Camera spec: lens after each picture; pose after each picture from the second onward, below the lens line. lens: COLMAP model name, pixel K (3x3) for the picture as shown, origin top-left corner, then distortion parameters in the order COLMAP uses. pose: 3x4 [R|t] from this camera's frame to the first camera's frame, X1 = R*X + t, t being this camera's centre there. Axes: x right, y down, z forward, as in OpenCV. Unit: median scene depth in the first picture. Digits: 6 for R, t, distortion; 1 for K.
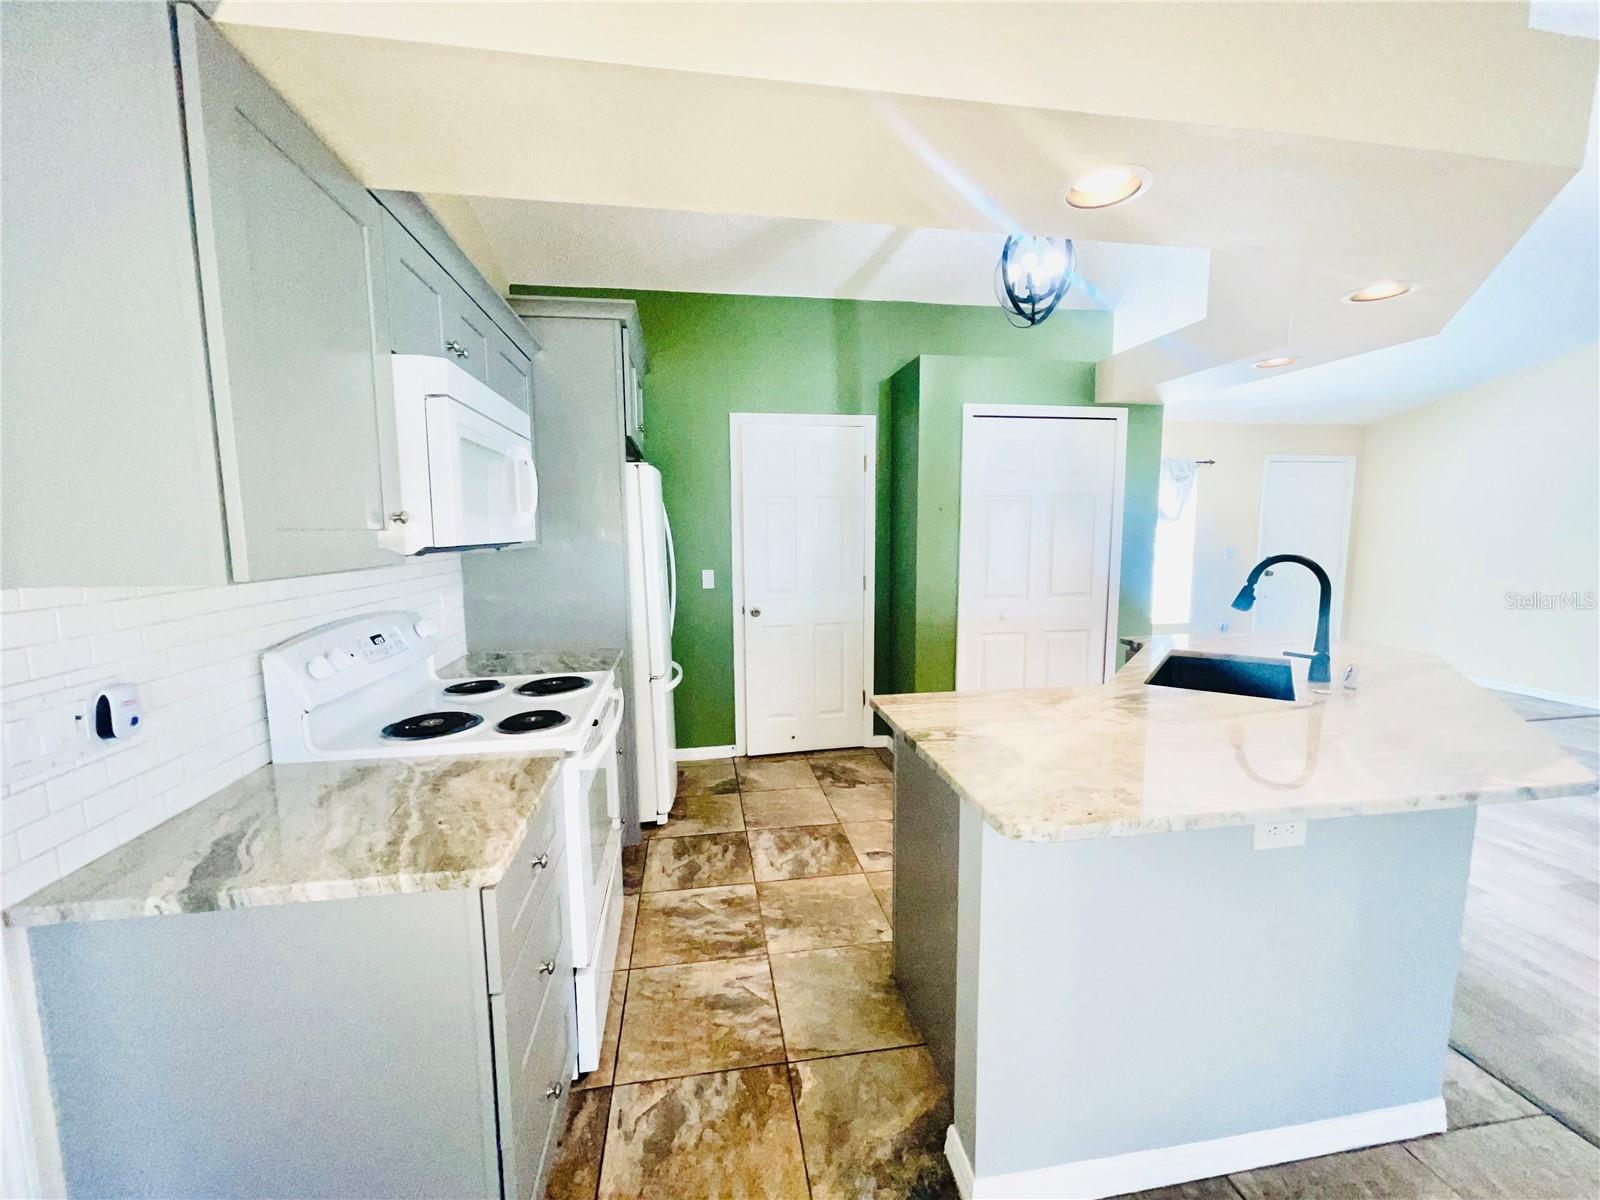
lens RADIAL K [[647.3, 0, 793.0], [0, 647.3, 598.6], [0, 0, 1]] dist [0.001302, 0.001118]
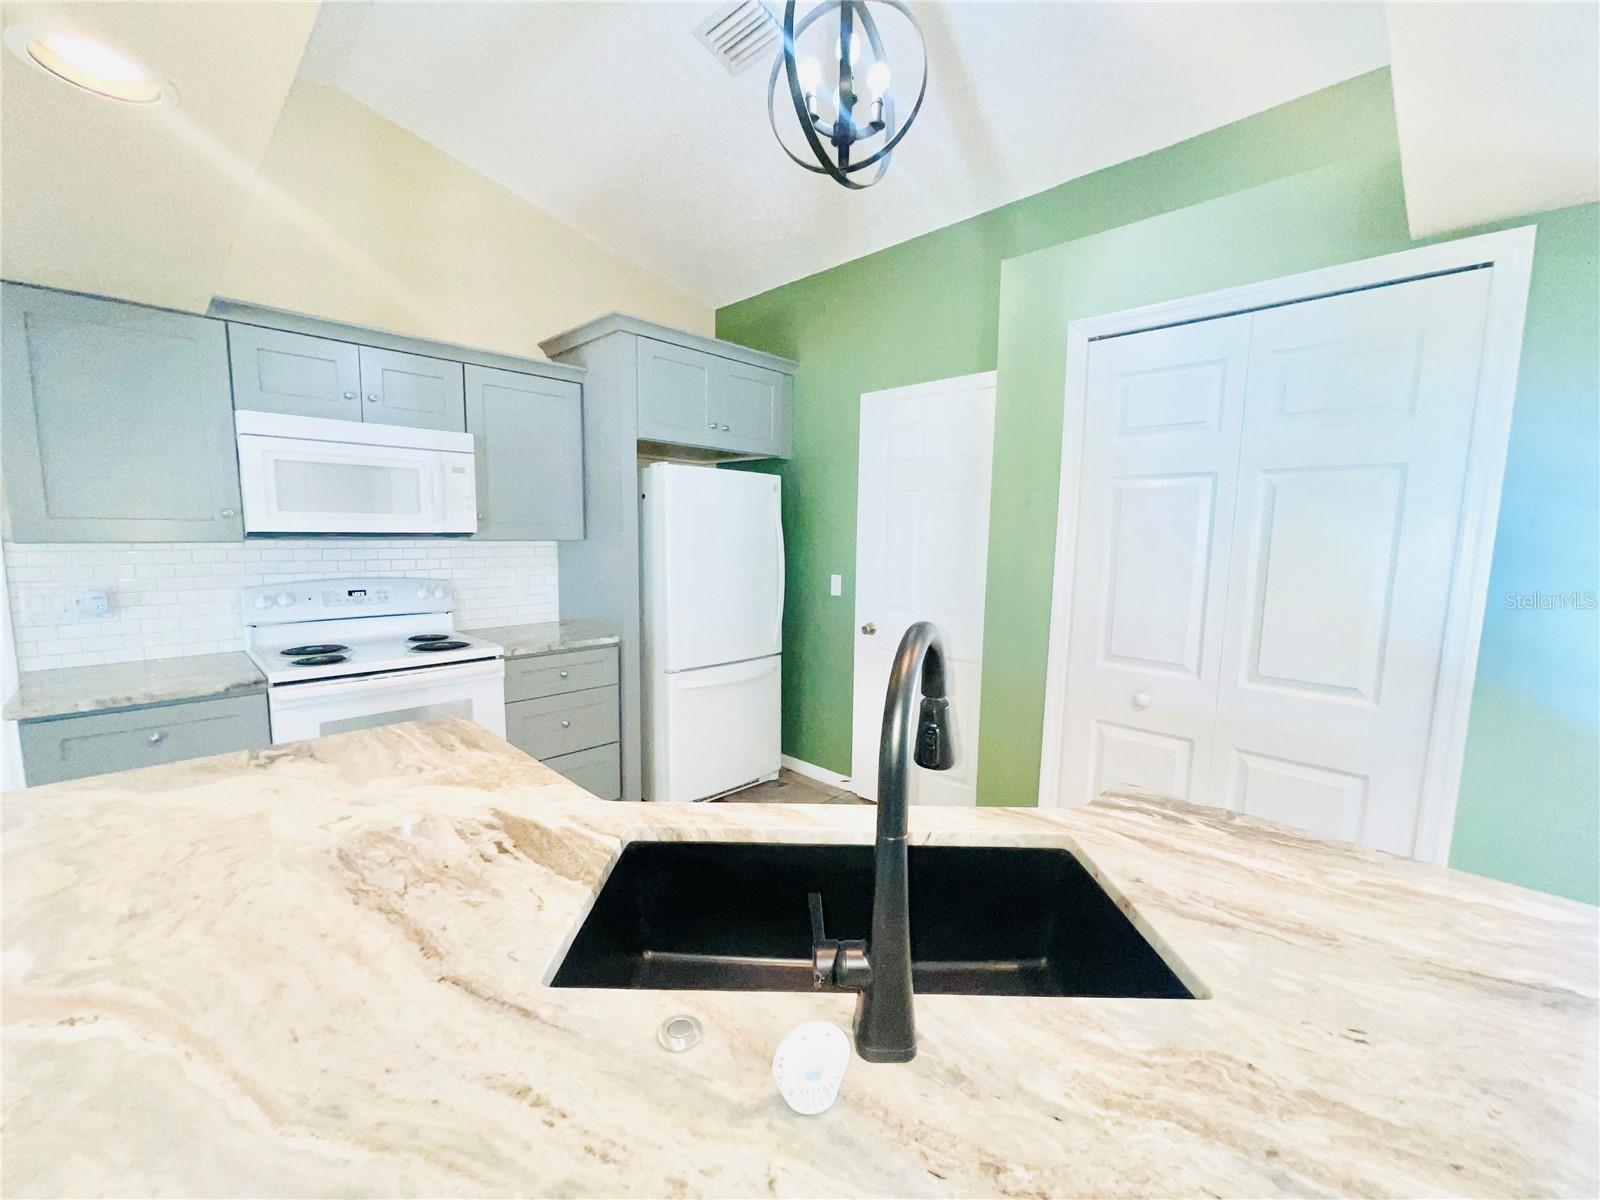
lens RADIAL K [[647.3, 0, 793.8], [0, 647.3, 606.3], [0, 0, 1]] dist [0.001302, 0.001118]
pose [[0.590315, 0.113888, -0.799098, 0.577519], [-0.105025, 0.992417, 0.063855, -0.054584], [0.800311, 0.046231, 0.597800, 0.436126]]
